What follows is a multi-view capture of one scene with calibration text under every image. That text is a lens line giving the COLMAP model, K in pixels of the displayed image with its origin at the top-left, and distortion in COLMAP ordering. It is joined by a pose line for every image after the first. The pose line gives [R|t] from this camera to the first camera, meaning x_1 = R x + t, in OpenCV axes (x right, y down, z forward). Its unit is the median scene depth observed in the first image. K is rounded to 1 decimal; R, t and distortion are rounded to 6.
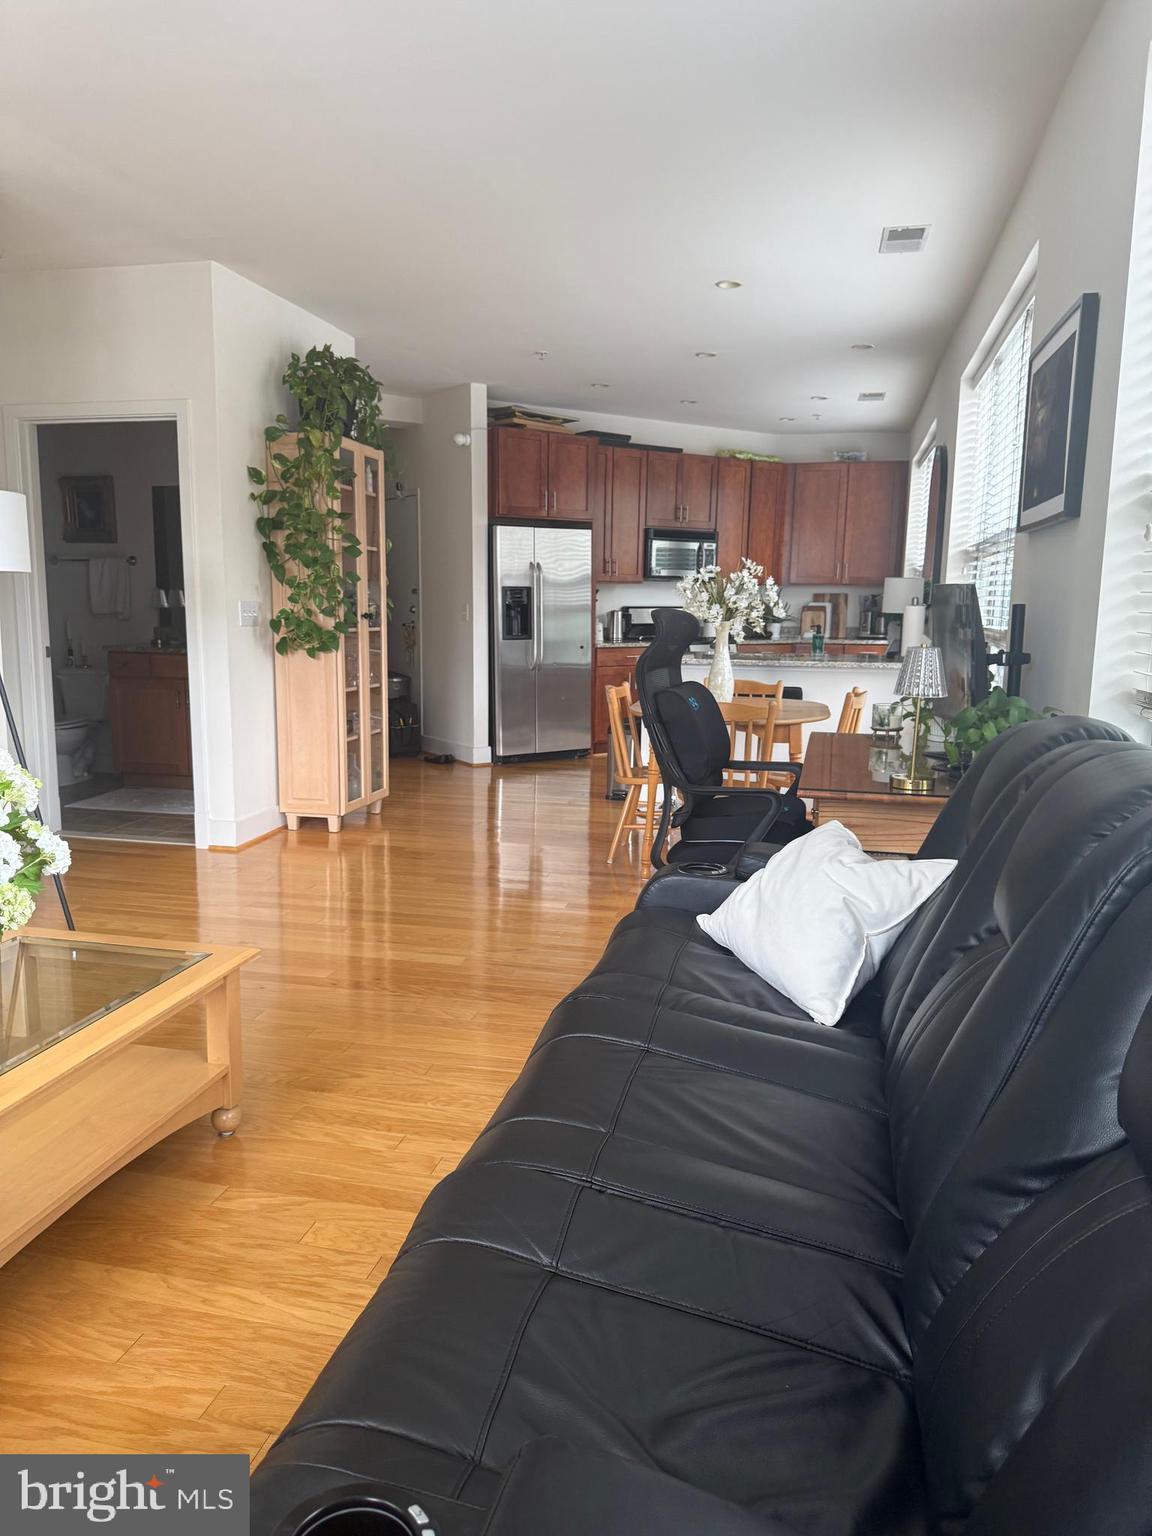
lens RADIAL K [[1098.5, 0, 574.6], [0, 1098.5, 785.8], [0, 0, 1]] dist [0.075149, -0.086478]
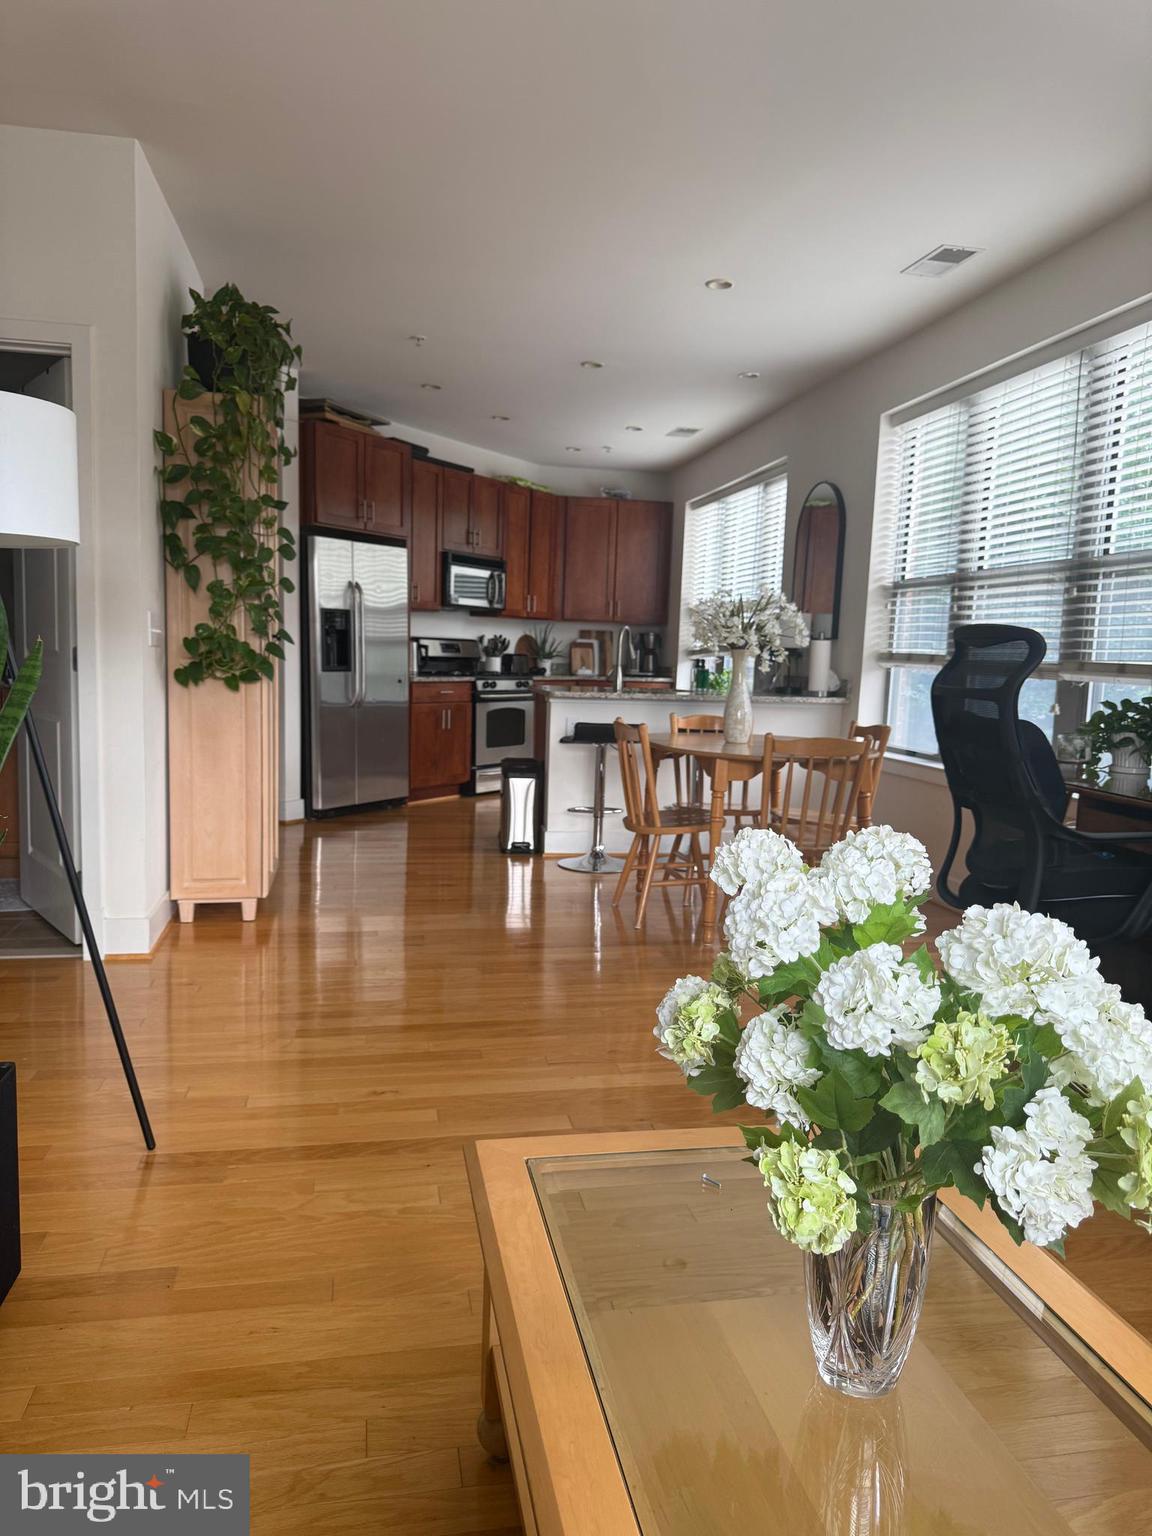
lens RADIAL K [[1098.5, 0, 588.2], [0, 1098.5, 772.2], [0, 0, 1]] dist [0.075149, -0.086478]
pose [[0.906690, -0.031463, 0.420622, -0.341338], [0.052130, 0.997927, -0.037727, -0.020134], [-0.418563, 0.056134, 0.906451, 0.225012]]
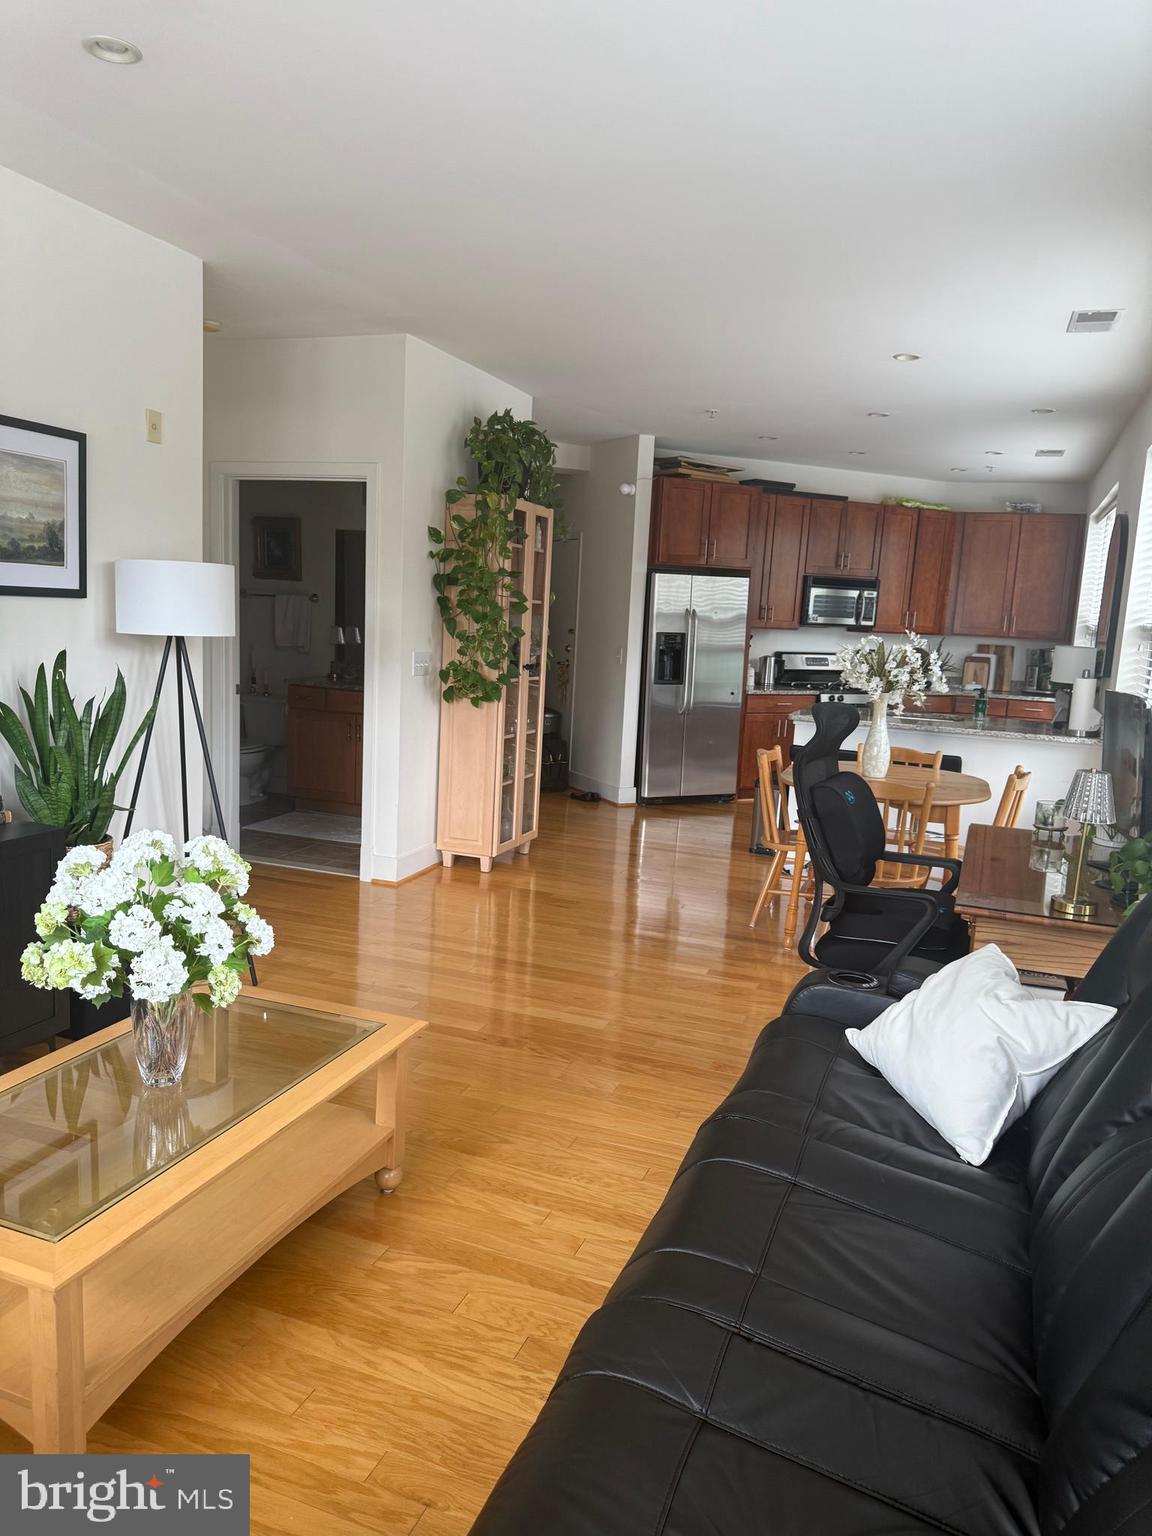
lens RADIAL K [[1098.5, 0, 569.7], [0, 1098.5, 787.0], [0, 0, 1]] dist [0.075149, -0.086478]
pose [[0.990086, 0.057141, -0.128317, -0.010914], [-0.058159, 0.998298, -0.004200, -0.041477], [0.127859, 0.011621, 0.991724, -0.025036]]
